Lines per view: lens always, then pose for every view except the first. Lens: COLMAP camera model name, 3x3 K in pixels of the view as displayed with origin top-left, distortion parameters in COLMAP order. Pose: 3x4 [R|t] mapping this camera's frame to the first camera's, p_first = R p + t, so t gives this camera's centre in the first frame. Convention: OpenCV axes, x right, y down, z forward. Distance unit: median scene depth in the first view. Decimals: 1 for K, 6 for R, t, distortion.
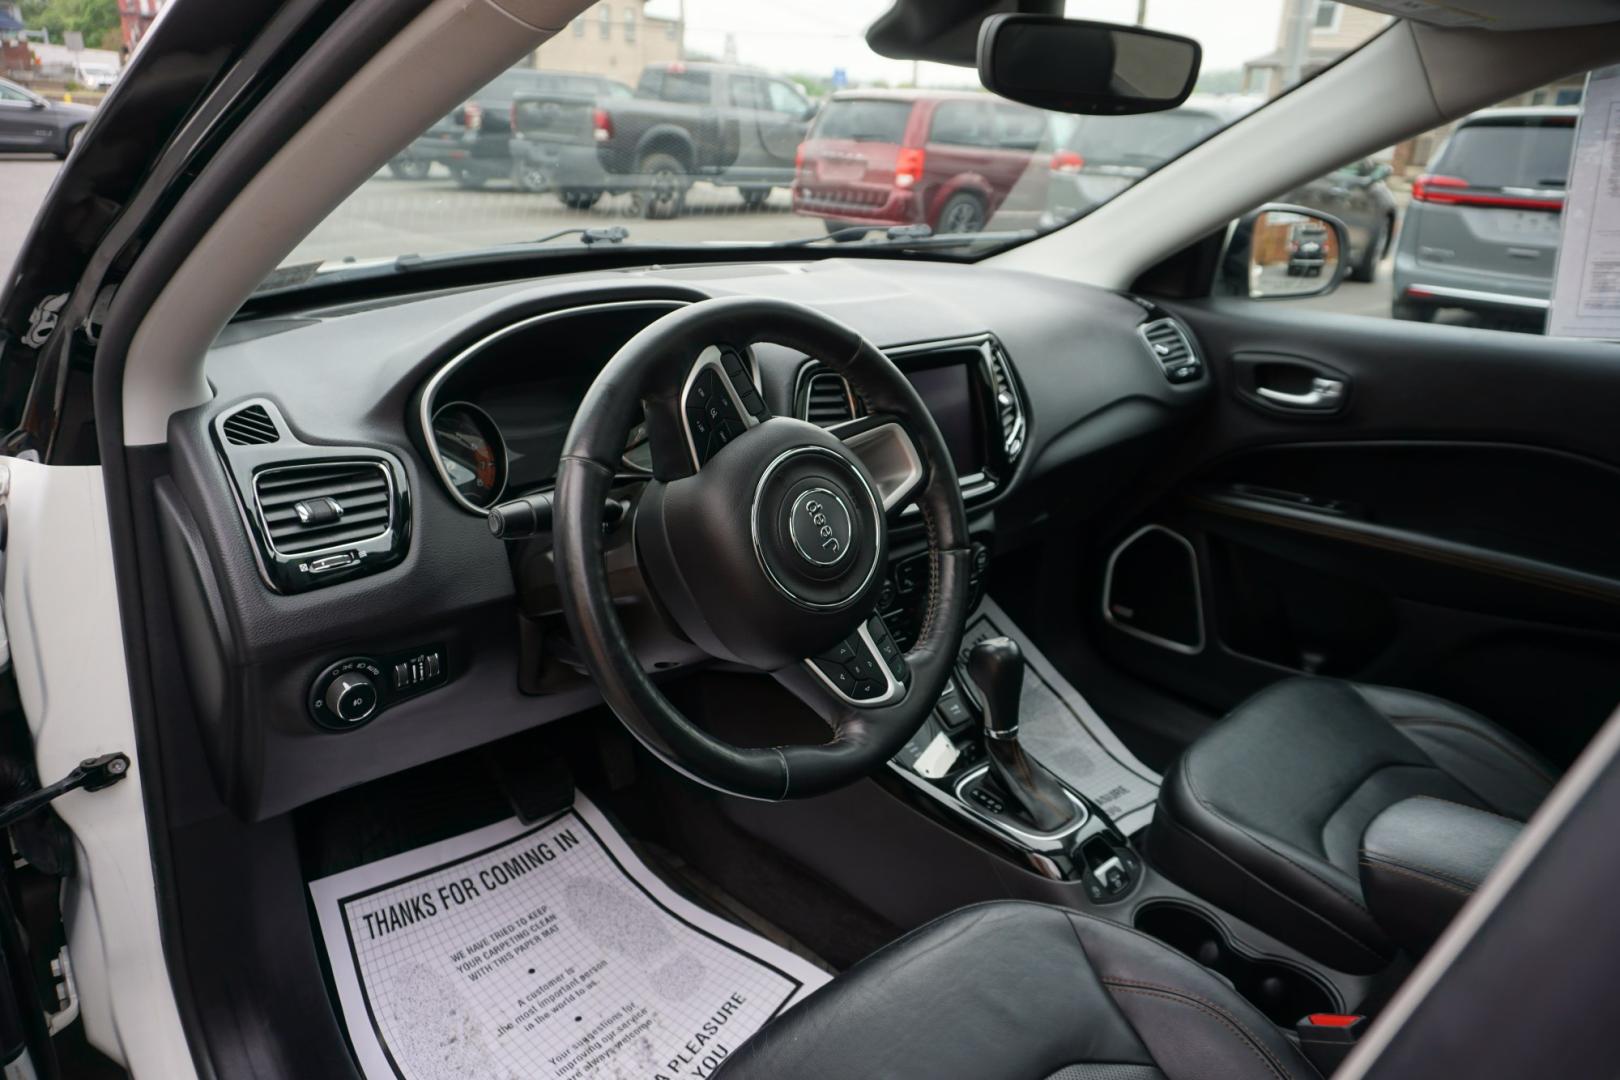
lens RADIAL K [[1082.5, 0, 797.8], [0, 1082.5, 541.2], [0, 0, 1]] dist [-0.043730, 0.014200]
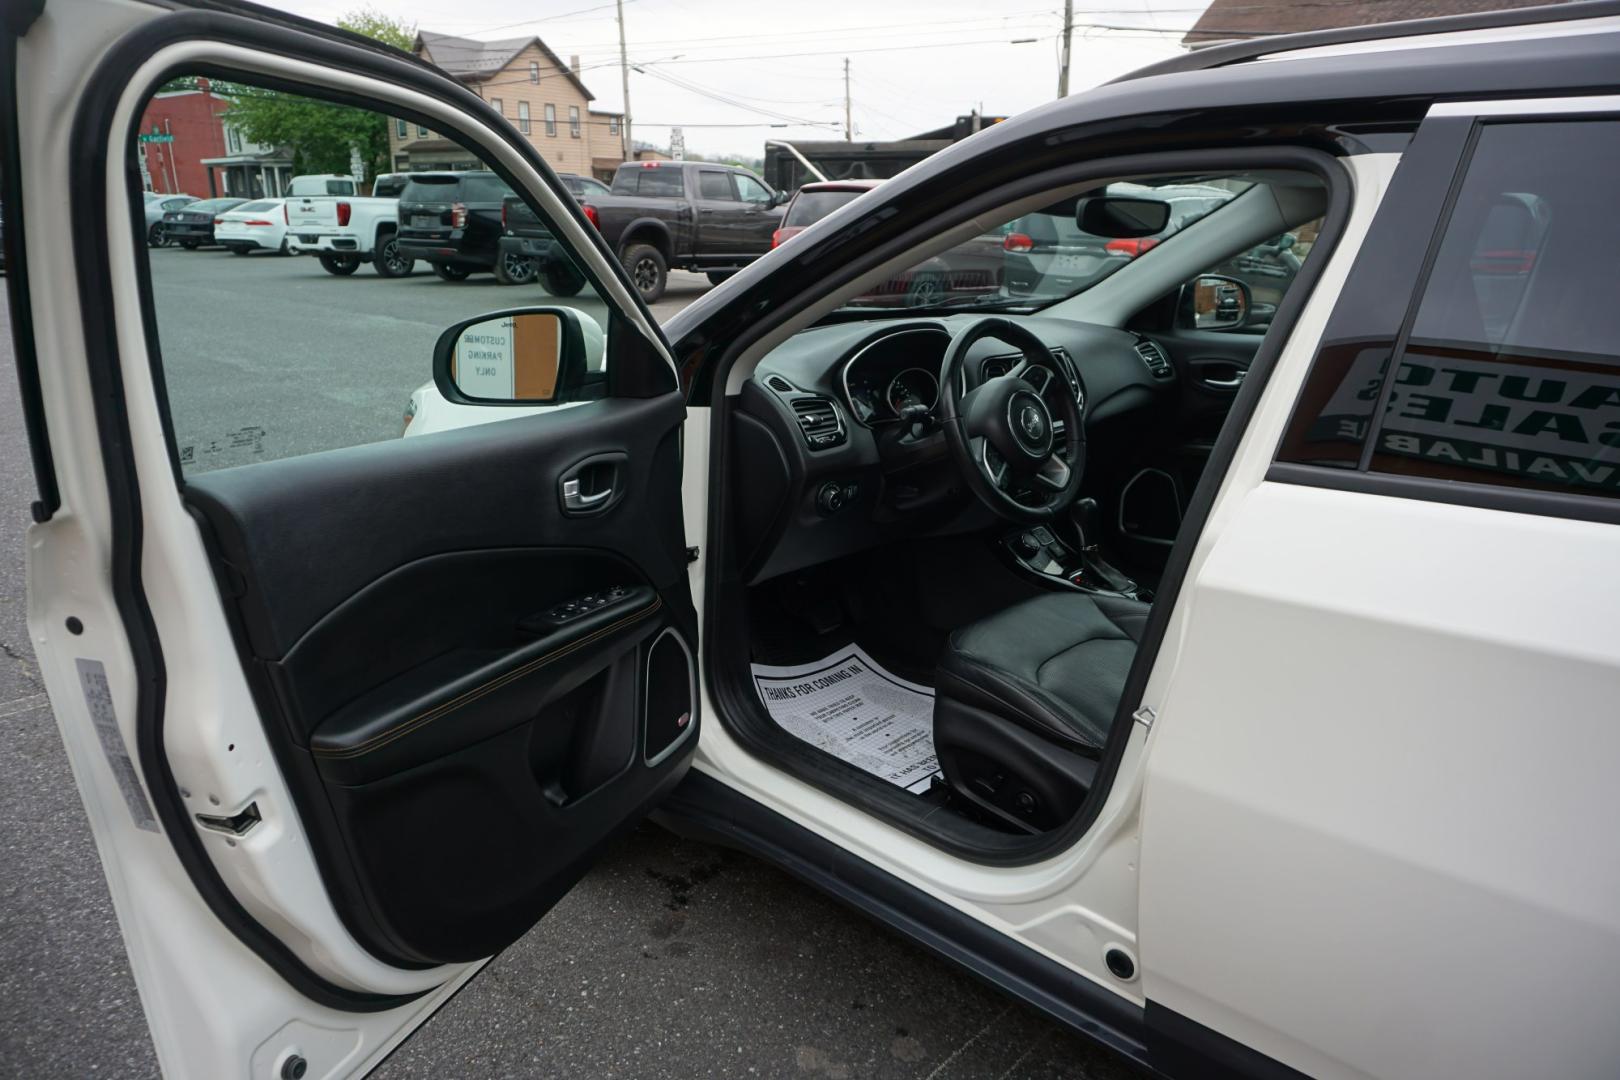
lens RADIAL K [[1082.5, 0, 808.7], [0, 1082.5, 540.9], [0, 0, 1]] dist [-0.043730, 0.014200]
pose [[0.997522, -0.046887, 0.052464, -0.289906], [0.050454, 0.996348, -0.068879, 0.191032], [-0.049043, 0.071355, 0.996245, -0.630809]]
